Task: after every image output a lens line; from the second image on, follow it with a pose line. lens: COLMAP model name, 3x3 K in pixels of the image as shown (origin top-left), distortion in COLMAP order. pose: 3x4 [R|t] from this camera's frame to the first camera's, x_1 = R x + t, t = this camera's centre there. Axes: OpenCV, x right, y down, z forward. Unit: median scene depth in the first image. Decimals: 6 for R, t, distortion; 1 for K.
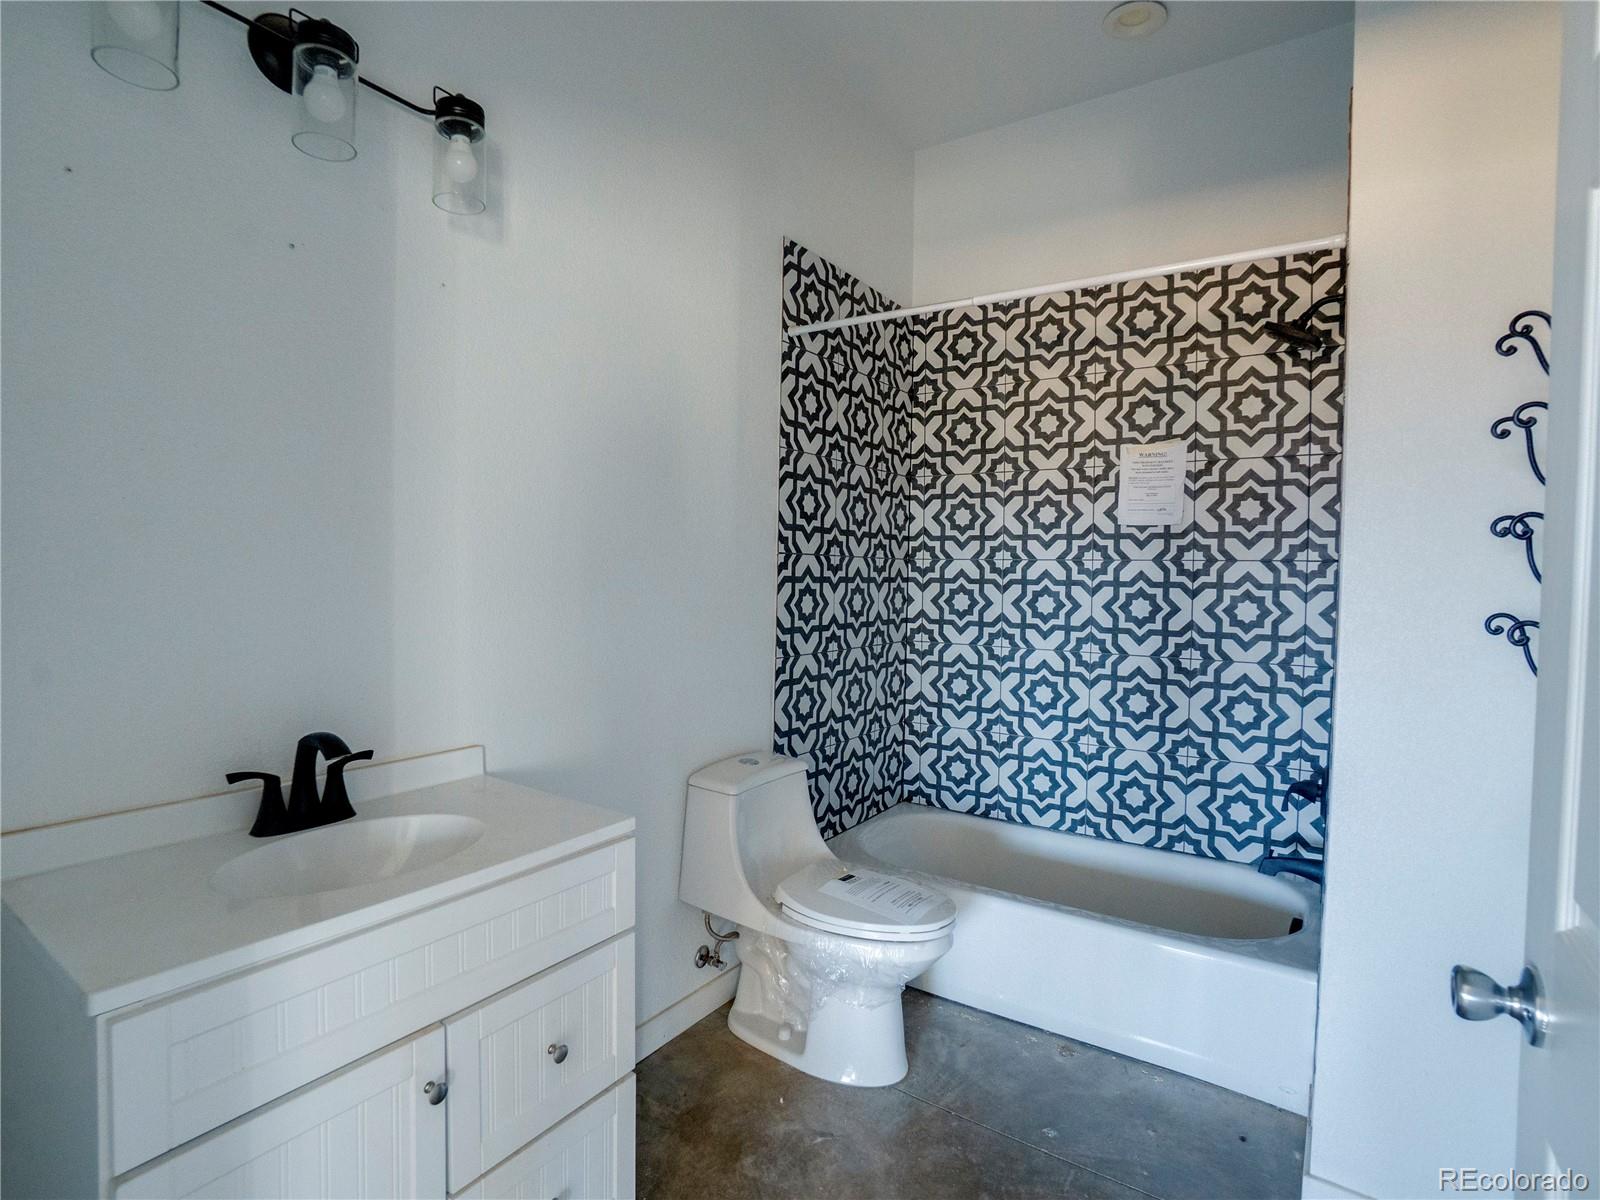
lens RADIAL K [[817.2, 0, 797.0], [0, 817.2, 594.0], [0, 0, 1]] dist [-0.043071, 0.020247]
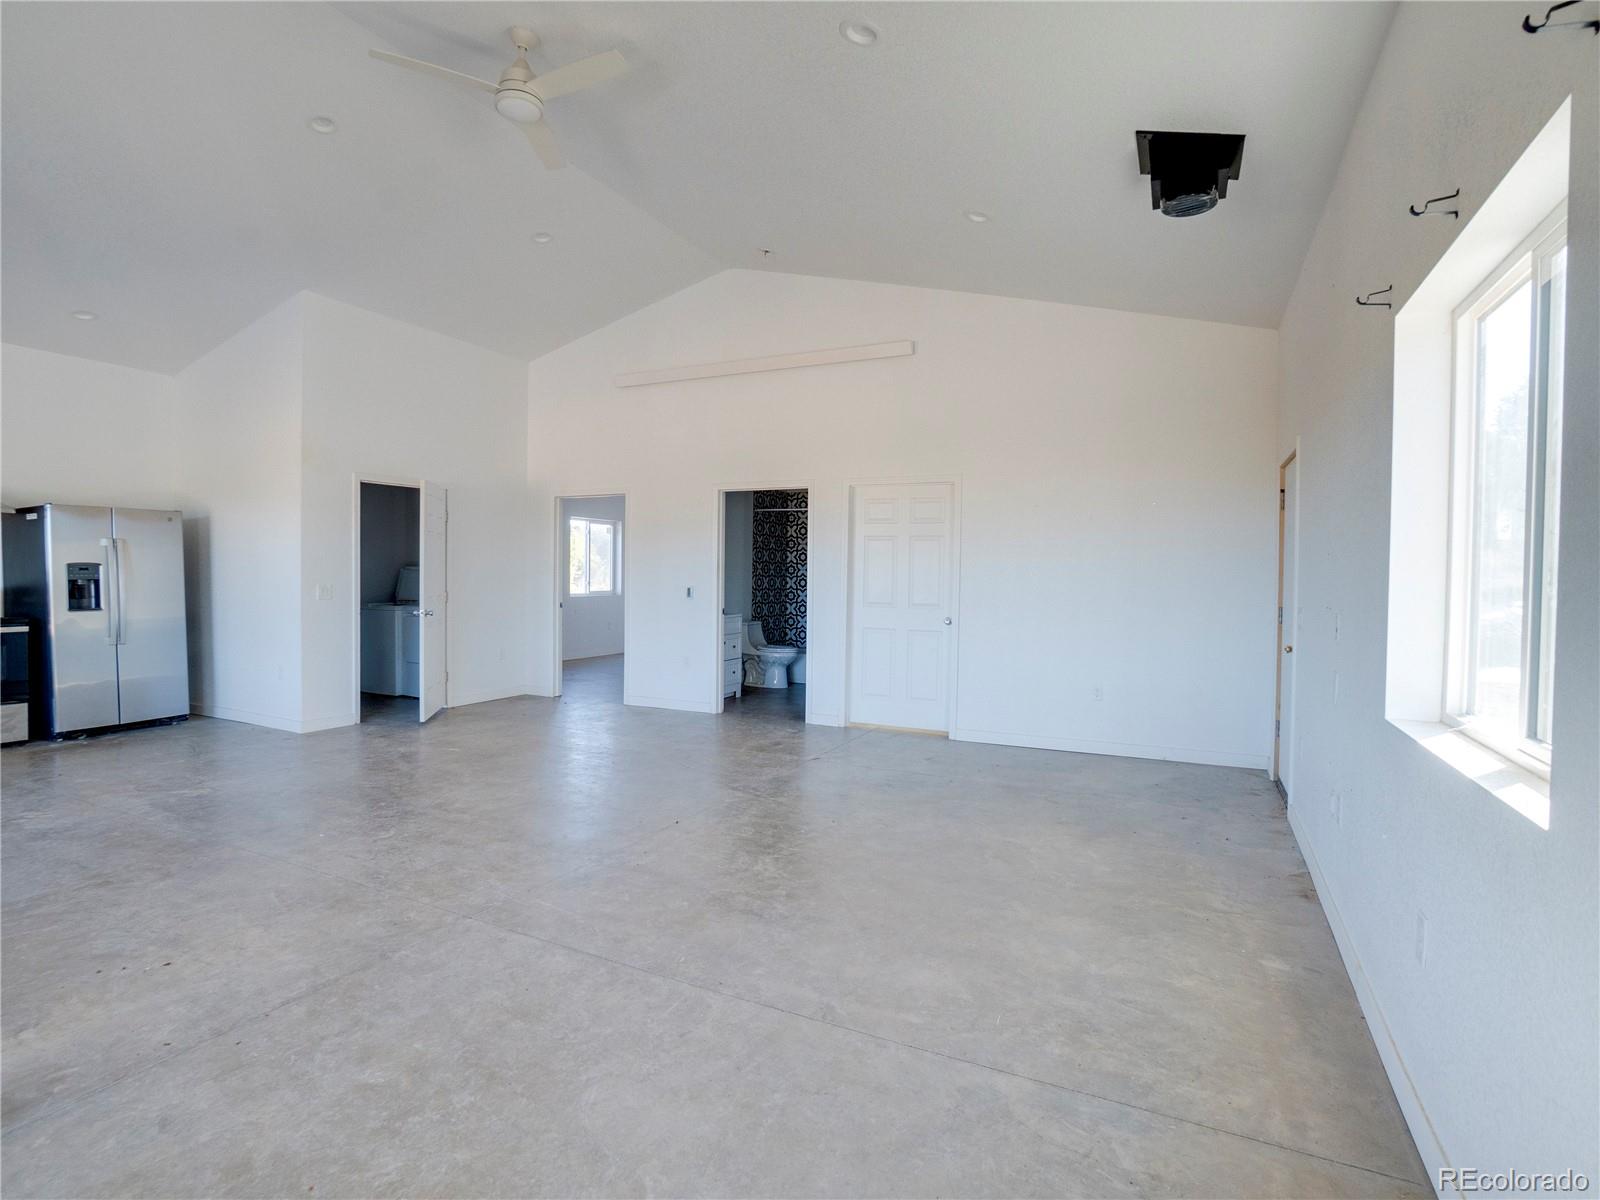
lens RADIAL K [[817.2, 0, 773.7], [0, 817.2, 581.3], [0, 0, 1]] dist [-0.043071, 0.020247]
pose [[0.991685, -0.000769, 0.128688, -0.413574], [0.002624, 0.999895, -0.014241, 0.061903], [-0.128664, 0.014460, 0.991583, -2.766754]]
